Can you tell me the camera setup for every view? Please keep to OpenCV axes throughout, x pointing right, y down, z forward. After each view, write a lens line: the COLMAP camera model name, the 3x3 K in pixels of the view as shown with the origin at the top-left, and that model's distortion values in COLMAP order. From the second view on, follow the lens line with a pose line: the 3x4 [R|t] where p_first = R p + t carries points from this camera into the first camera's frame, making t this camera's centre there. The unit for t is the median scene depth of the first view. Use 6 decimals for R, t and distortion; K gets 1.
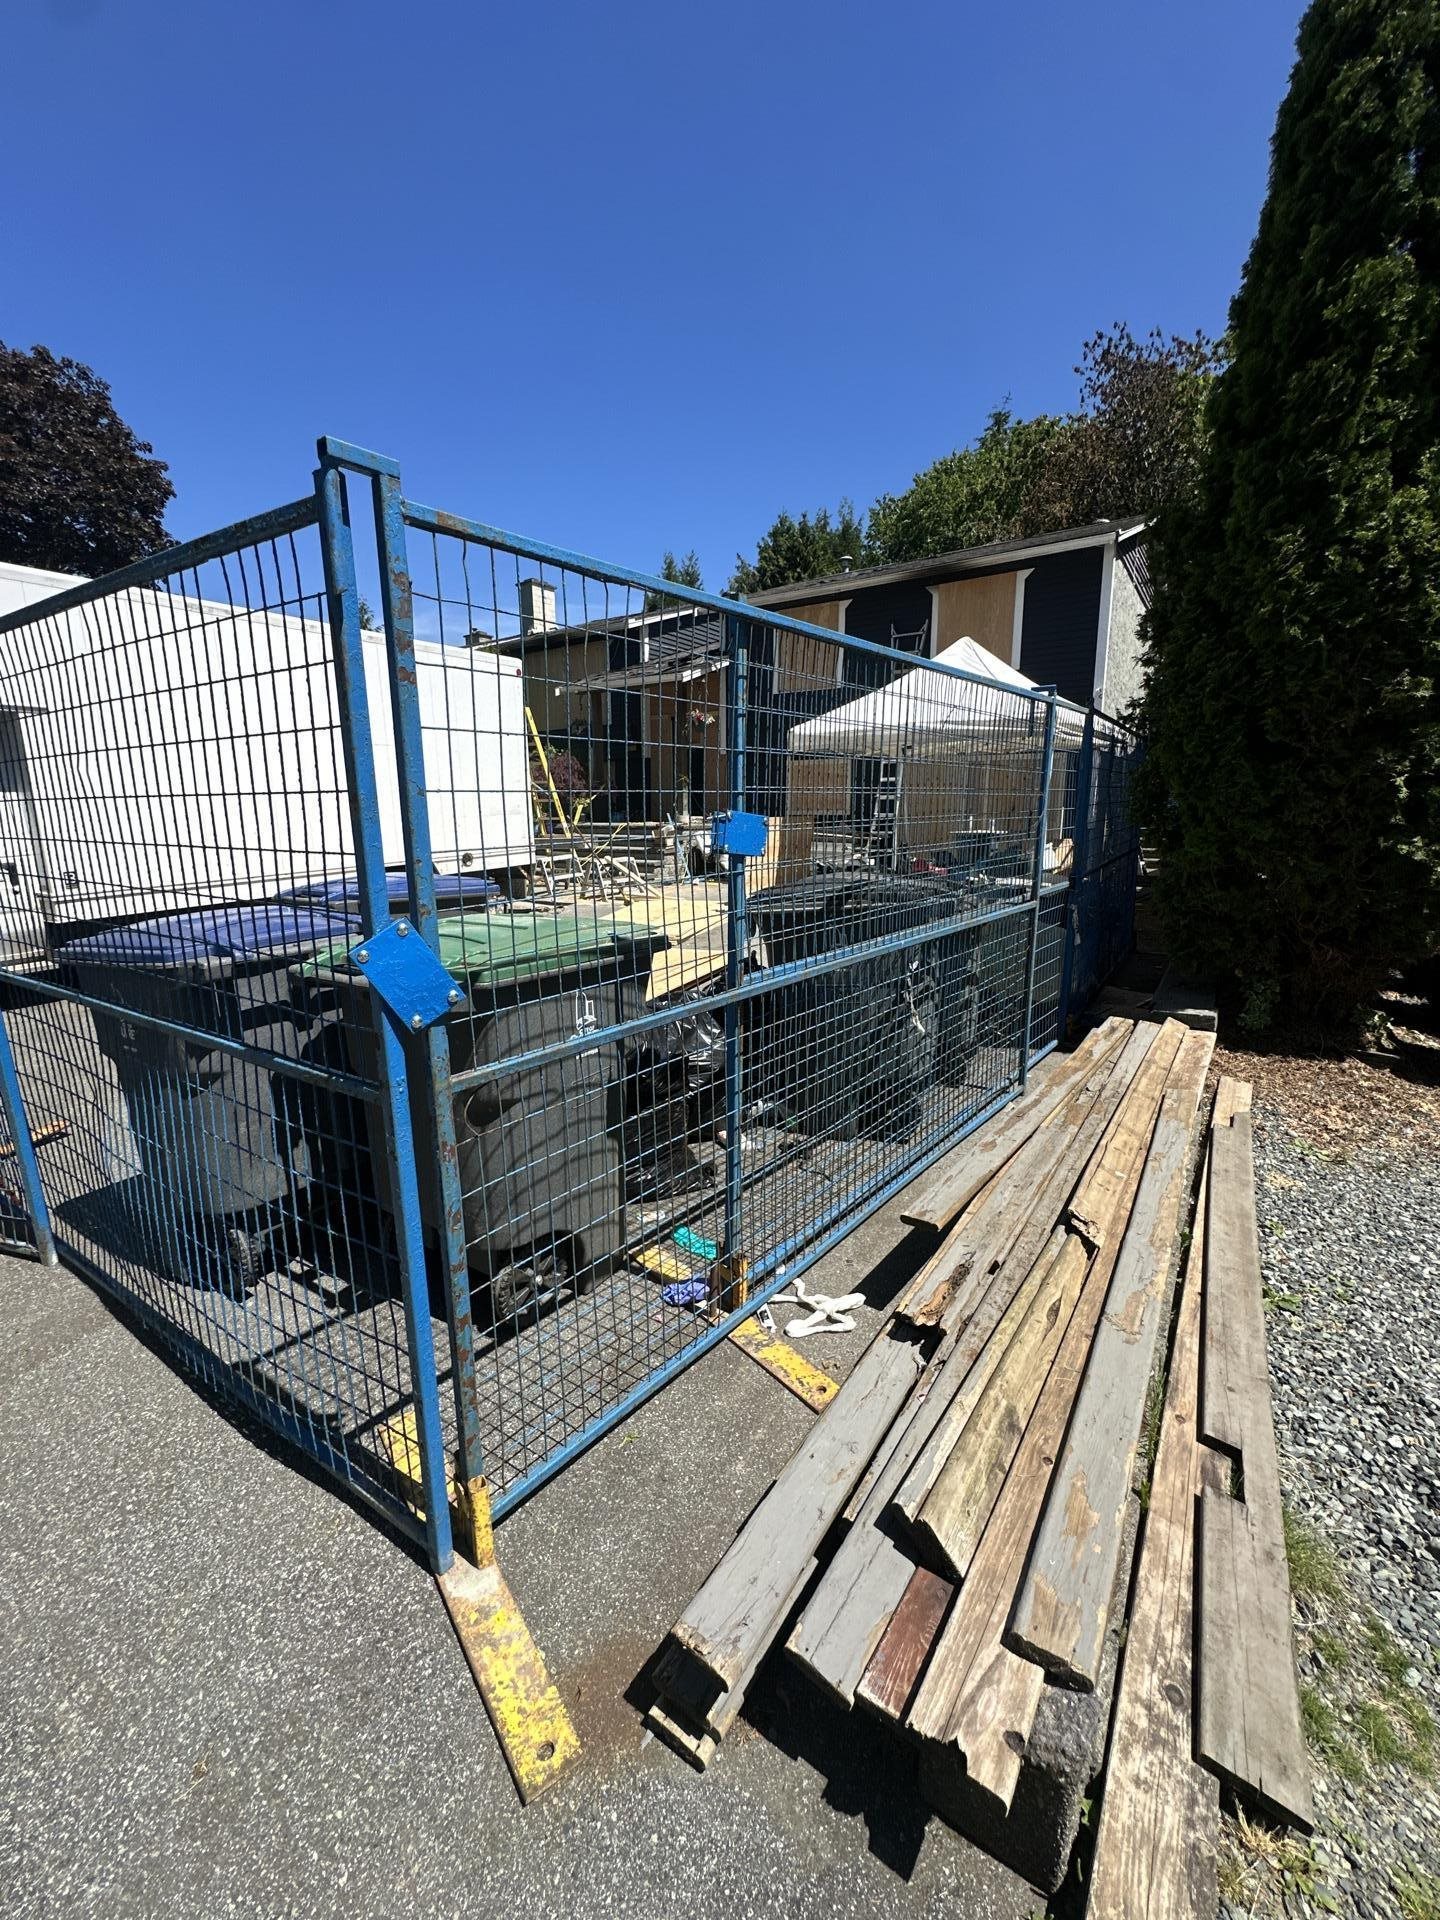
lens RADIAL K [[772.9, 0, 720.8], [0, 772.9, 958.4], [0, 0, 1]] dist [-0.002186, 0.001171]
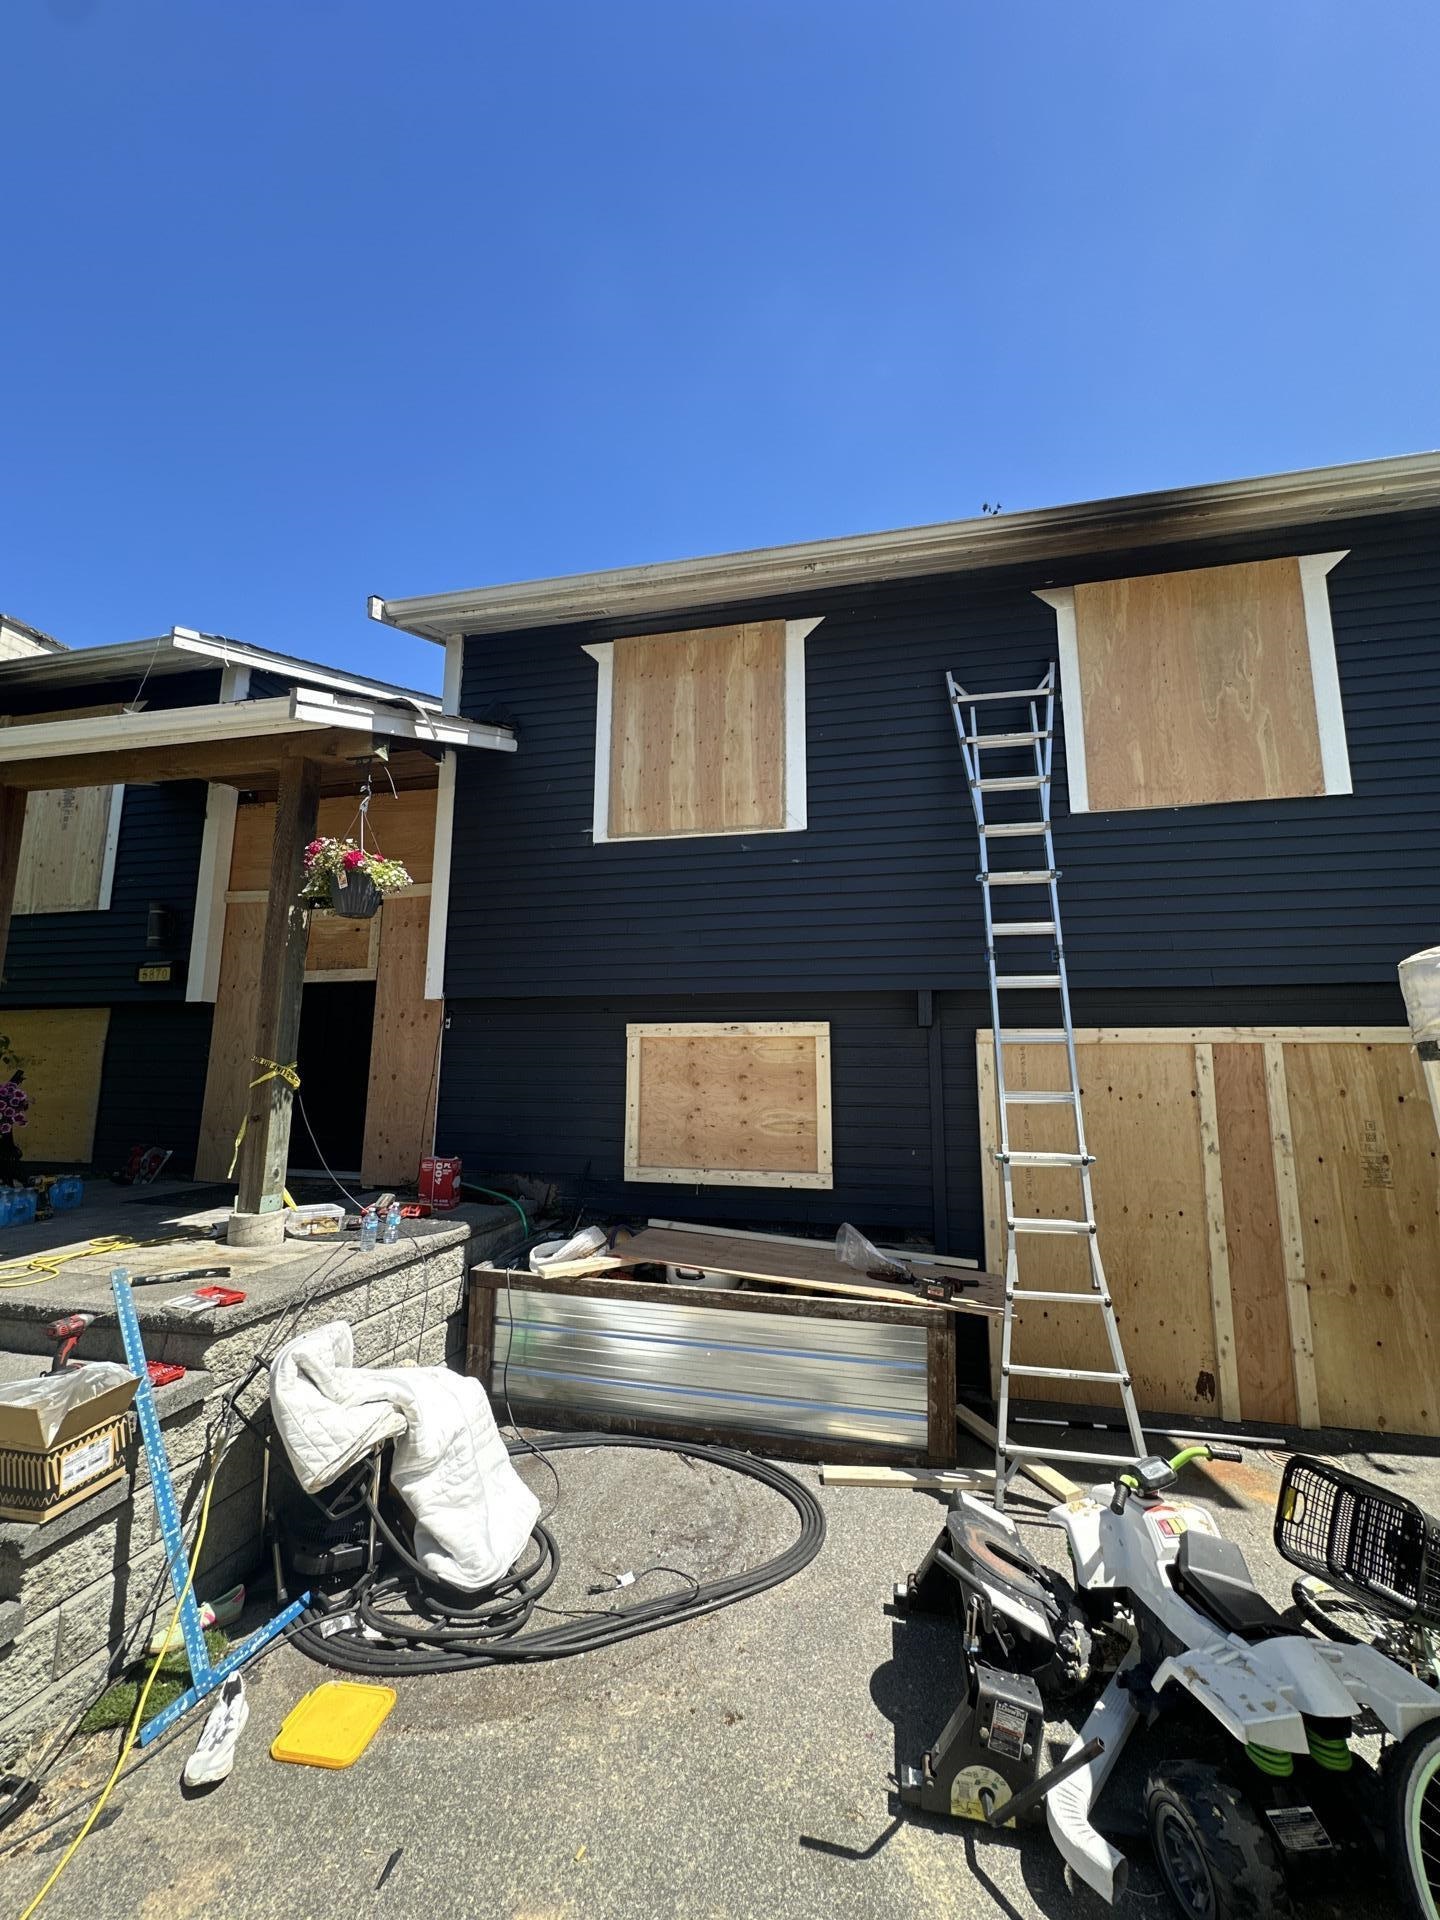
lens RADIAL K [[772.9, 0, 720.8], [0, 772.9, 958.4], [0, 0, 1]] dist [-0.002186, 0.001171]
pose [[0.926337, 0.066120, 0.370849, -0.006341], [0.064721, 0.941900, -0.329599, -0.183841], [-0.371095, 0.329321, 0.868237, 0.740762]]
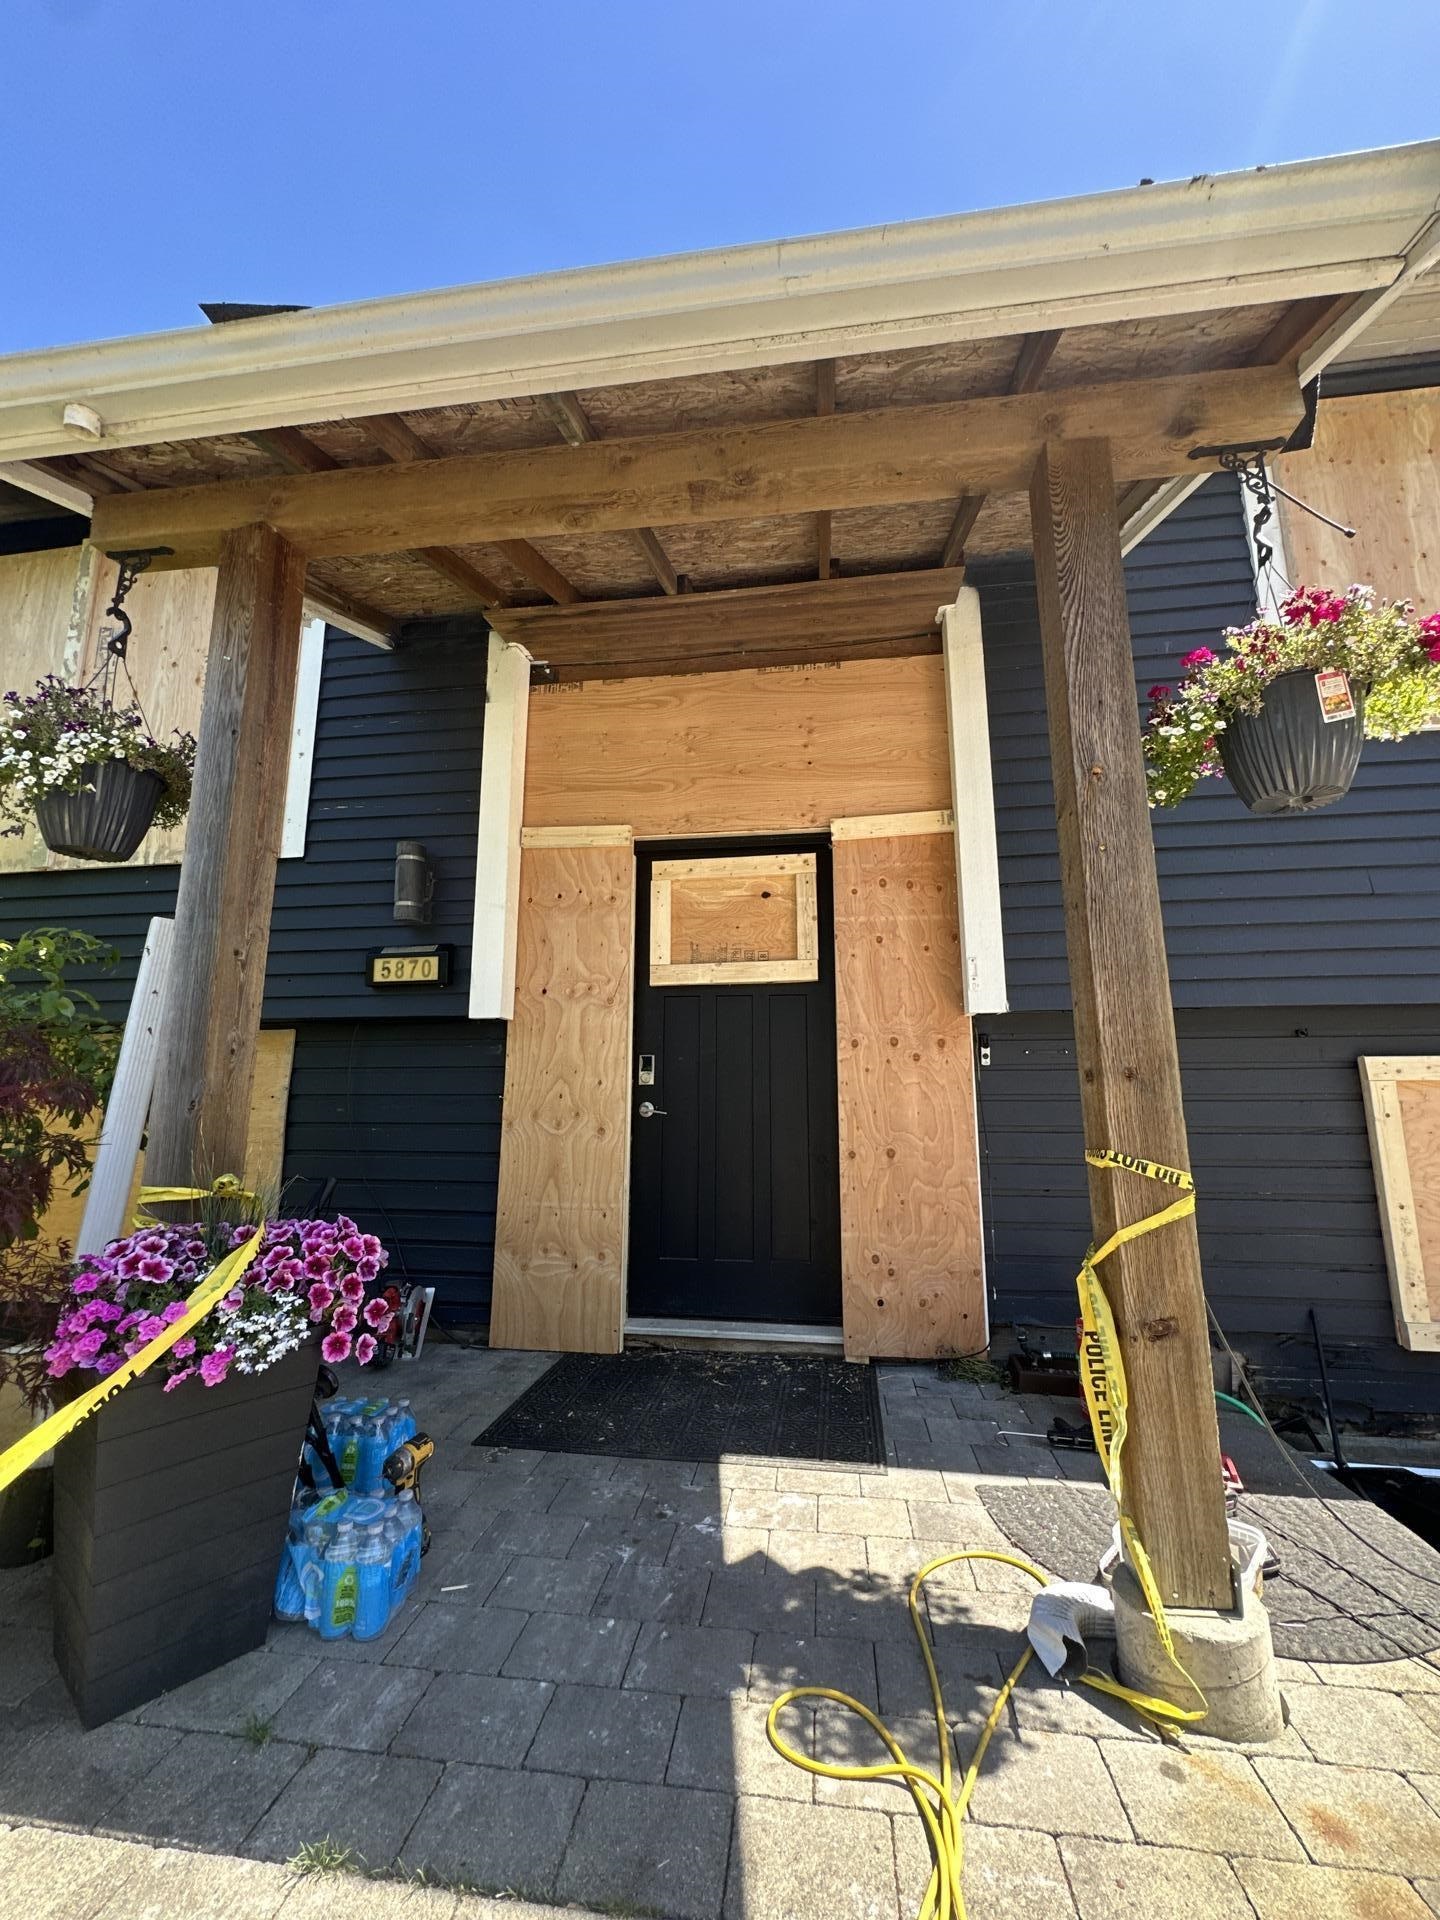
lens RADIAL K [[772.9, 0, 720.8], [0, 772.9, 958.4], [0, 0, 1]] dist [-0.002186, 0.001171]
pose [[0.891133, 0.085078, 0.445695, -0.160913], [0.088049, 0.931169, -0.353797, -0.248098], [-0.445117, 0.354523, 0.822304, 0.995685]]
